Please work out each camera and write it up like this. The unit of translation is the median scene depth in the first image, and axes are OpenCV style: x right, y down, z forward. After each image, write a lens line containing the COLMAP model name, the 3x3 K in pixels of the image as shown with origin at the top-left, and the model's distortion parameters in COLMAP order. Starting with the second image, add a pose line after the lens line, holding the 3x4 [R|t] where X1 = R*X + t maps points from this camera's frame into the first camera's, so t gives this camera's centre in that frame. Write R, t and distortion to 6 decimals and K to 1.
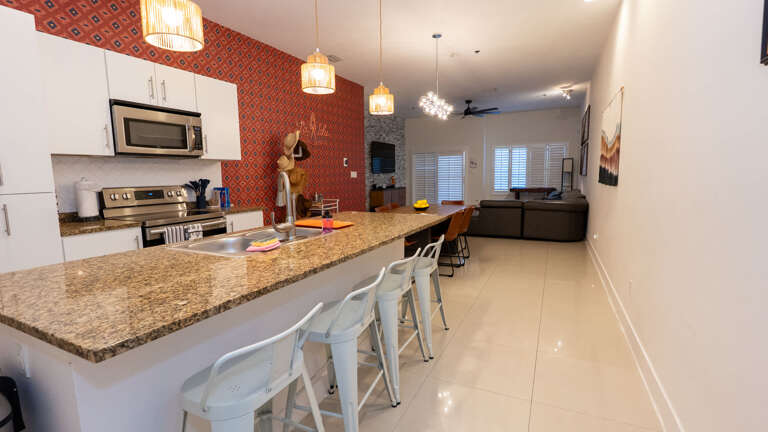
lens RADIAL K [[353.5, 0, 384.9], [0, 353.5, 216.6], [0, 0, 1]] dist [-0.012693, 0.002696]
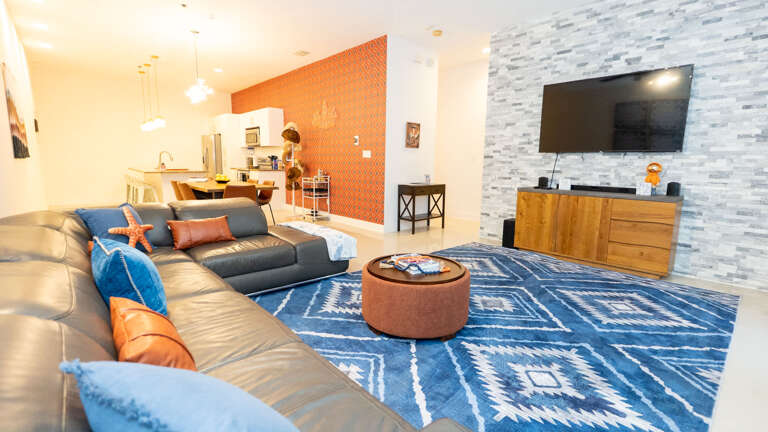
lens RADIAL K [[353.5, 0, 386.3], [0, 353.5, 214.6], [0, 0, 1]] dist [-0.012693, 0.002696]
pose [[-0.377549, 0.146300, -0.914359, 0.946313], [-0.122441, 0.970883, 0.205901, -0.222208], [0.917859, 0.189692, -0.348643, 1.897480]]
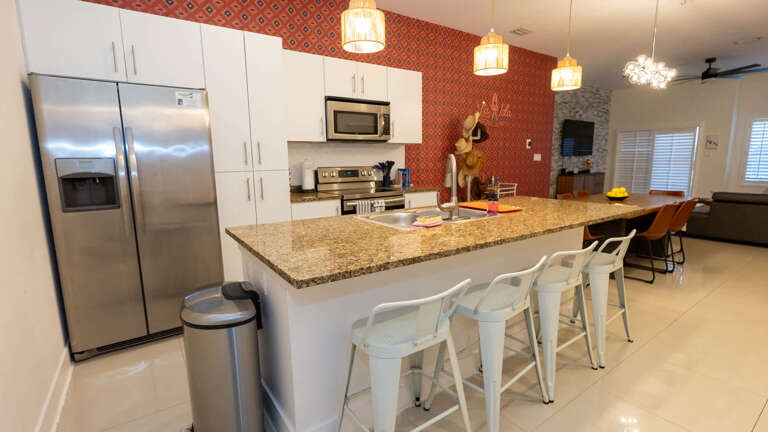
lens RADIAL K [[353.5, 0, 379.0], [0, 353.5, 220.0], [0, 0, 1]] dist [-0.012693, 0.002696]
pose [[0.868729, 0.087006, -0.487586, 0.023229], [-0.058965, 0.995616, 0.072602, 0.002002], [0.491765, -0.034321, 0.870051, -0.012798]]
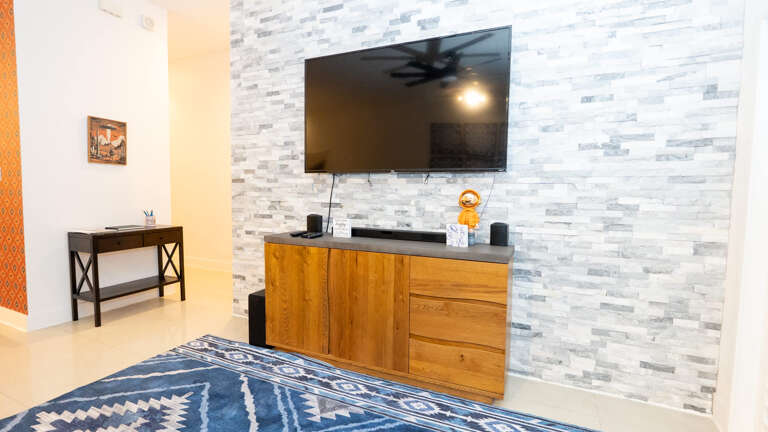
lens RADIAL K [[353.5, 0, 389.5], [0, 353.5, 213.2], [0, 0, 1]] dist [-0.012693, 0.002696]
pose [[0.029397, 0.076878, -0.996607, 0.477474], [-0.137285, 0.987900, 0.072157, -0.234491], [0.990095, 0.134698, 0.039596, 2.025521]]
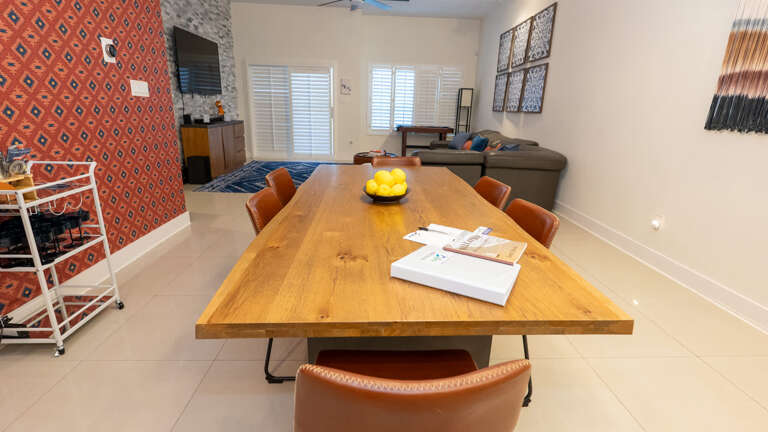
lens RADIAL K [[353.5, 0, 391.3], [0, 353.5, 216.8], [0, 0, 1]] dist [-0.012693, 0.002696]
pose [[0.868935, -0.102913, 0.484108, -0.068210], [0.011995, 0.982234, 0.187275, -0.068198], [-0.494780, -0.156923, 0.854733, 0.713507]]
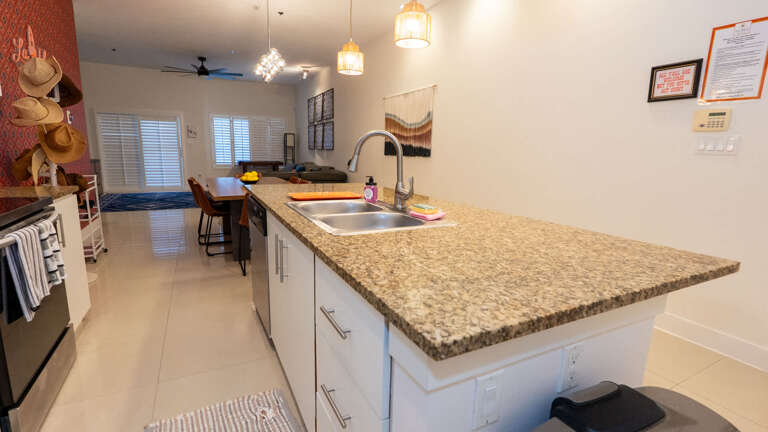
lens RADIAL K [[353.5, 0, 390.7], [0, 353.5, 224.6], [0, 0, 1]] dist [-0.012693, 0.002696]
pose [[0.573974, -0.137555, 0.807238, -0.432774], [0.063864, 0.990307, 0.123341, -0.003267], [-0.816379, -0.019241, 0.577195, 0.207488]]
